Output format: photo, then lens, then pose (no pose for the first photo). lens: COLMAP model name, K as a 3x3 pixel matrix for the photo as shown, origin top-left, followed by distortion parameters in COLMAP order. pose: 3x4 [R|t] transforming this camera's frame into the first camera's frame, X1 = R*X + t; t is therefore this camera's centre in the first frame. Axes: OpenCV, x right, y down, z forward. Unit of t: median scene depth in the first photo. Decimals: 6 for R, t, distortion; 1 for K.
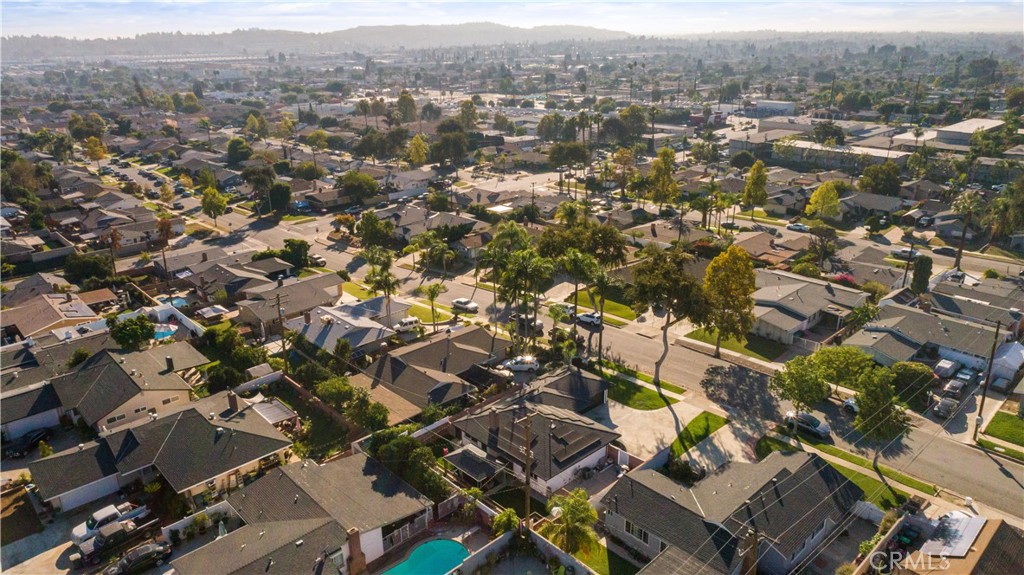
lens RADIAL K [[701.5, 0, 508.2], [0, 701.5, 288.4], [0, 0, 1]] dist [-0.002506, -0.000868]
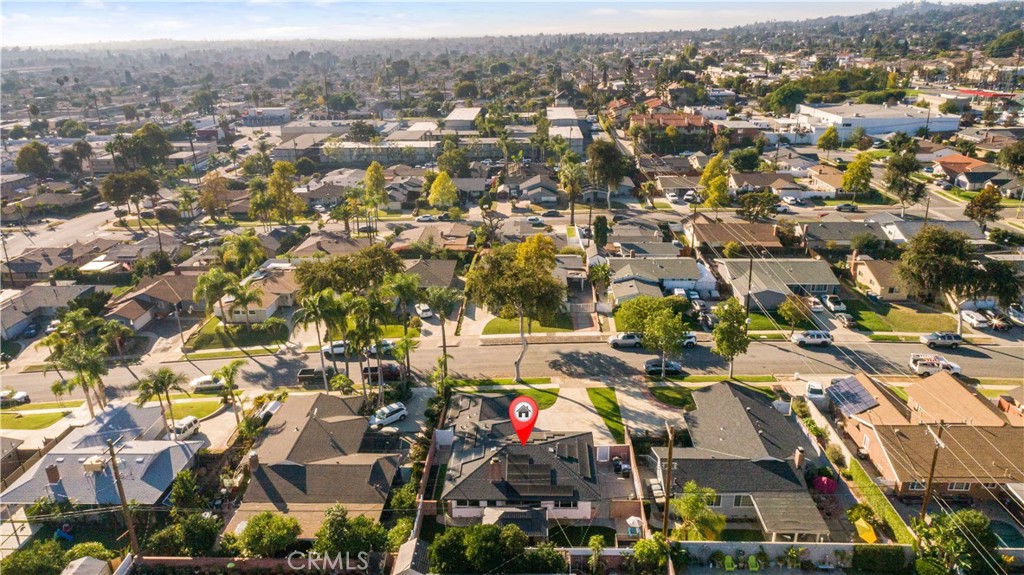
lens RADIAL K [[699.4, 0, 512.0], [0, 699.4, 287.5], [0, 0, 1]] dist [-0.004822, 0.002121]
pose [[0.706640, -0.244575, 0.663960, -0.327839], [0.251944, 0.963833, 0.086897, -0.065170], [-0.661199, 0.105875, 0.742702, 0.193140]]
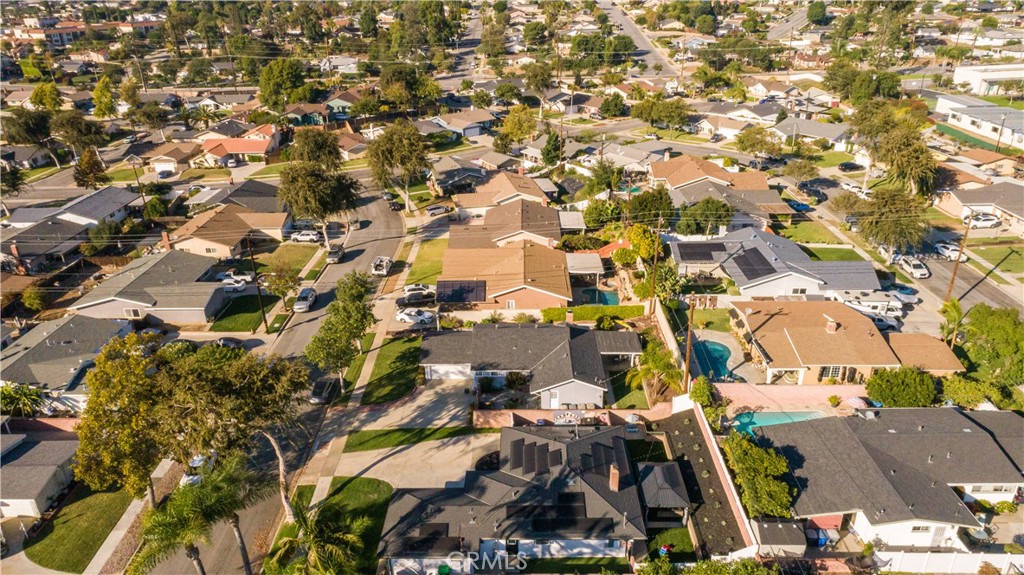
lens RADIAL K [[699.4, 0, 512.0], [0, 699.4, 287.5], [0, 0, 1]] dist [-0.004822, 0.002121]
pose [[-0.726103, -0.258695, 0.637064, -0.230892], [0.262731, 0.751831, 0.604750, -0.286929], [-0.635410, 0.606488, -0.477940, 0.810140]]
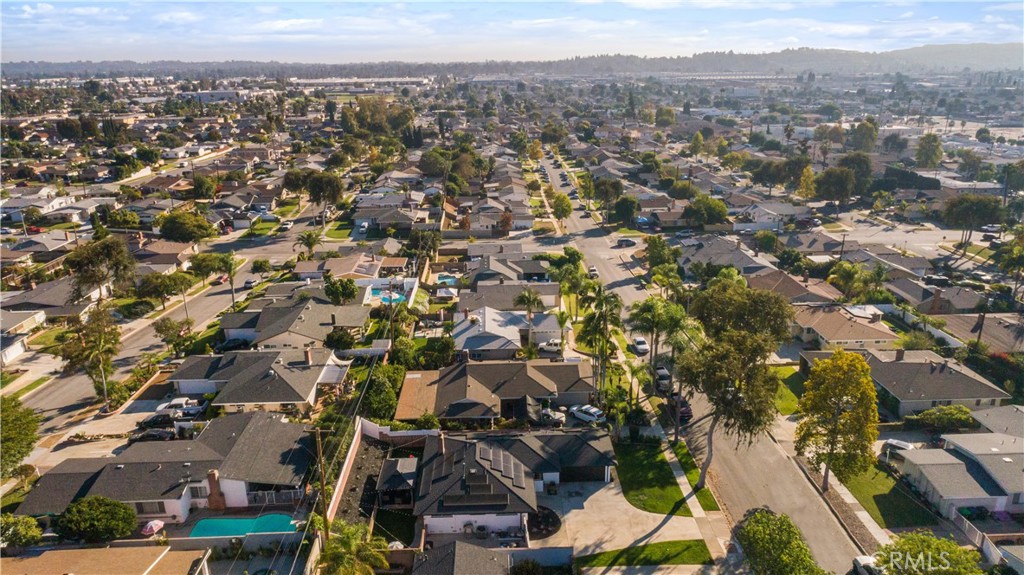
lens RADIAL K [[699.4, 0, 512.0], [0, 699.4, 287.5], [0, 0, 1]] dist [-0.004822, 0.002121]
pose [[0.746509, 0.211123, -0.630993, 0.392117], [-0.226316, 0.972350, 0.057590, -0.067419], [0.625705, 0.099812, 0.773648, 0.168158]]
